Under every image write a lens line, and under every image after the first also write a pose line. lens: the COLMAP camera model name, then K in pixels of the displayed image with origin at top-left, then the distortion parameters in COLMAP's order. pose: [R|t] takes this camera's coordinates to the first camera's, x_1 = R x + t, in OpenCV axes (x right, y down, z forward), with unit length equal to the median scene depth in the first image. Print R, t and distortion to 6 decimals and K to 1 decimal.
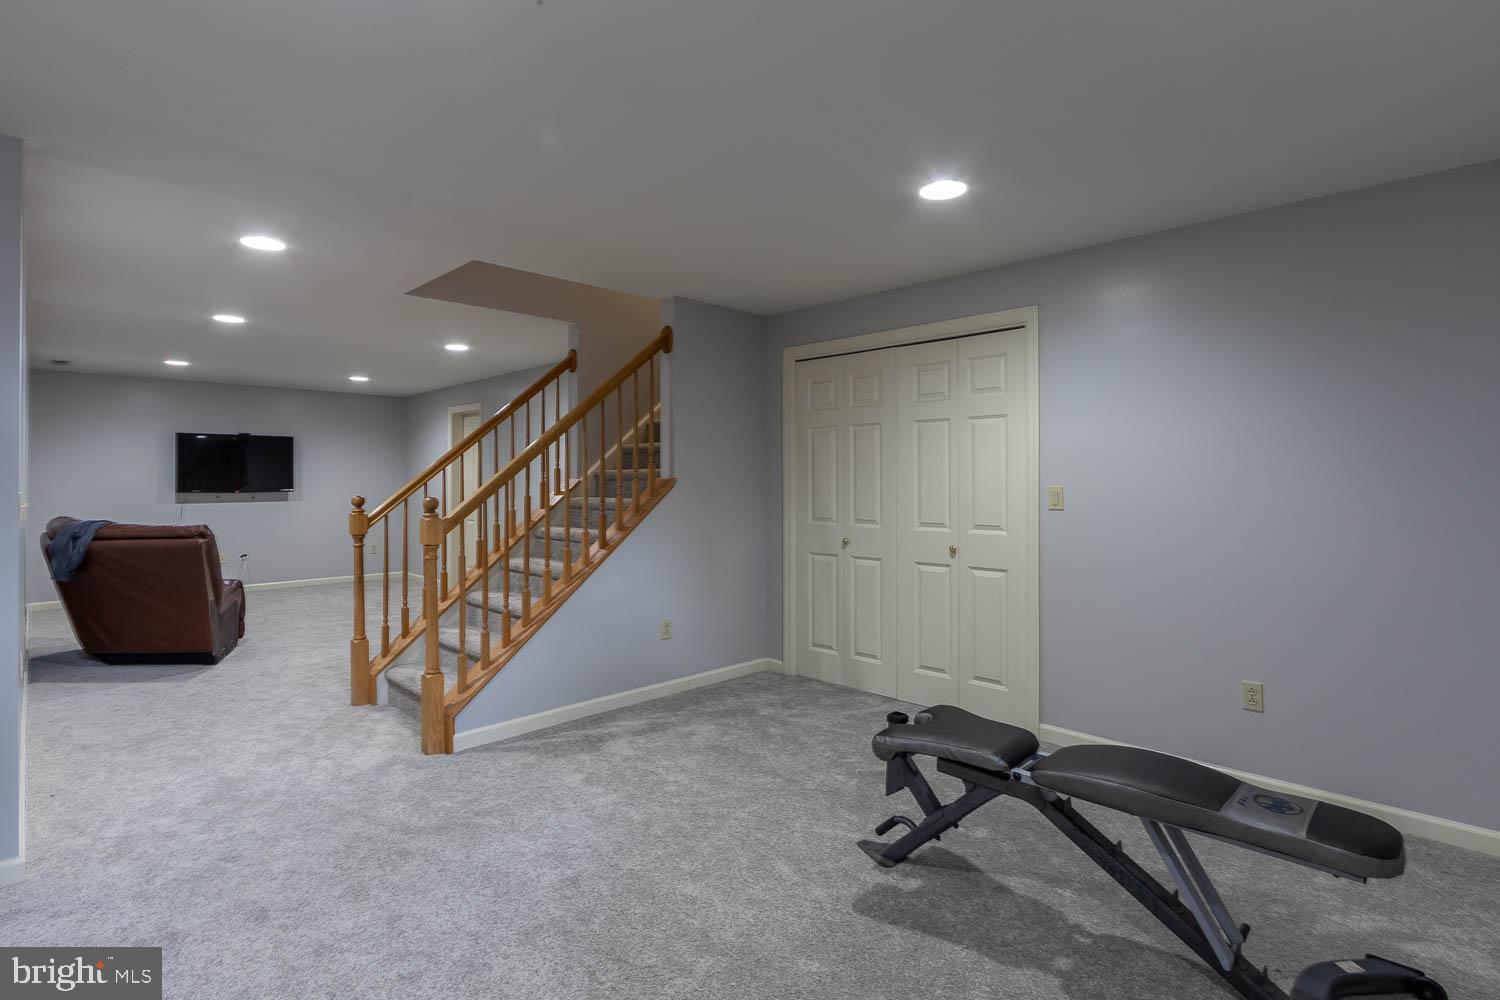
lens RADIAL K [[725.6, 0, 764.3], [0, 725.6, 496.2], [0, 0, 1]] dist [-0.007611, 0.002299]
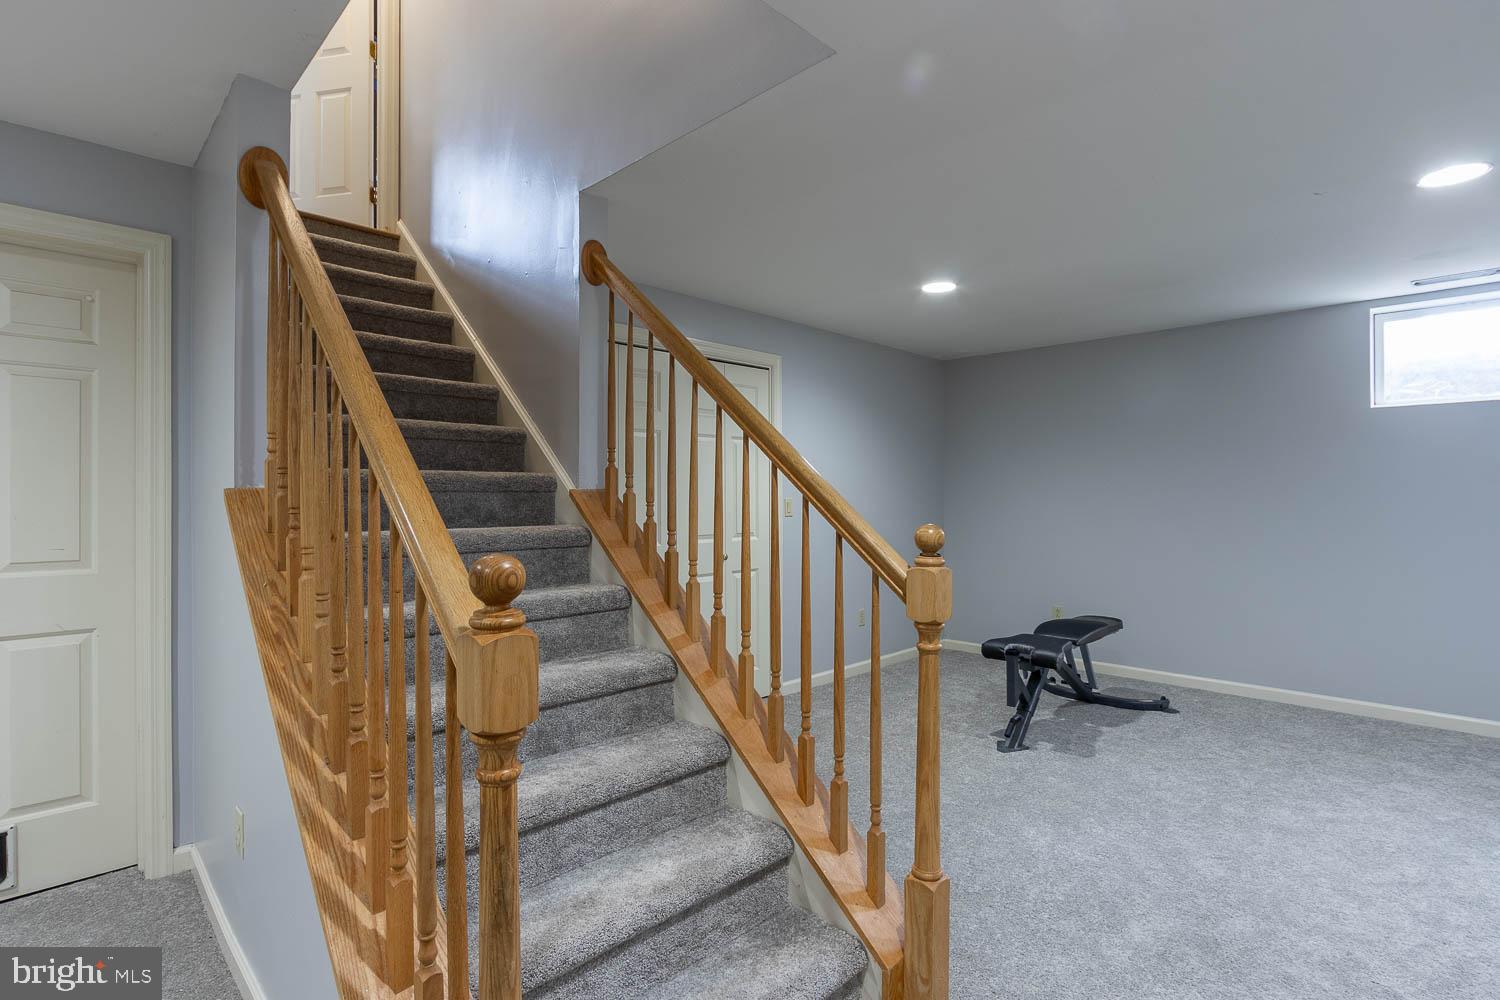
lens RADIAL K [[725.6, 0, 764.3], [0, 725.6, 496.2], [0, 0, 1]] dist [-0.007611, 0.002299]
pose [[0.000035, 0.000571, 1.000000, -0.836613], [0.025304, 0.999680, -0.000572, -0.015368], [-0.999680, 0.025304, 0.000021, 0.960074]]
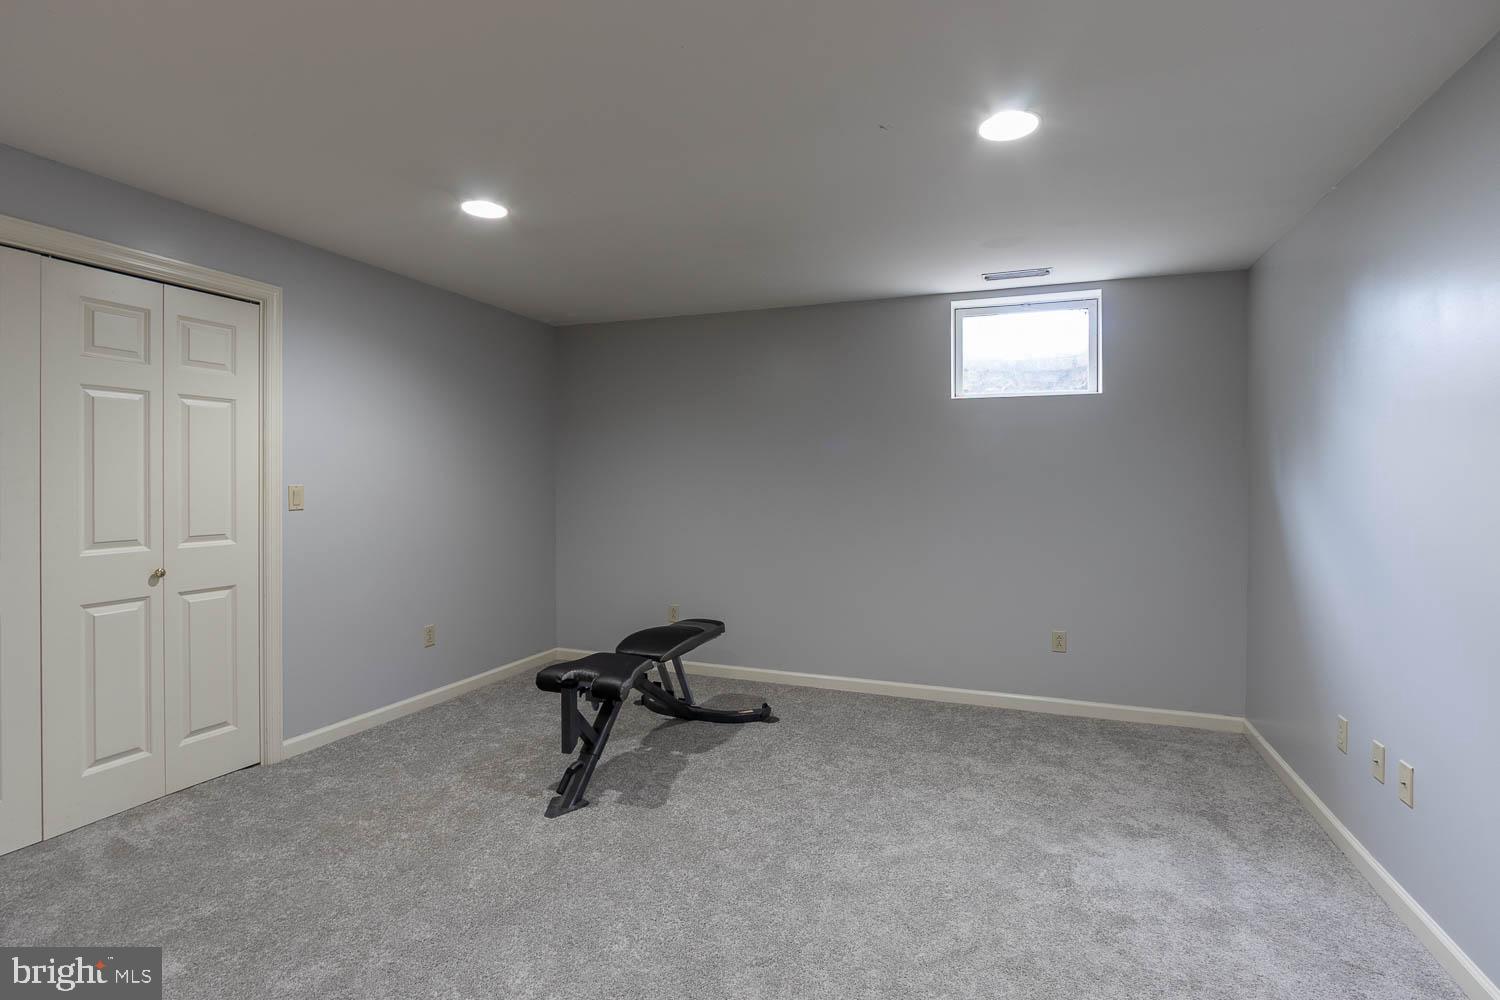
lens RADIAL K [[705.7, 0, 750.0], [0, 705.7, 482.8], [0, 0, 1]] dist [-0.002514, 0.000190]
pose [[-0.384282, 0.000346, 0.923216, -0.625253], [0.019796, 0.999773, 0.007865, -0.010610], [-0.923004, 0.021298, -0.384201, 0.742400]]
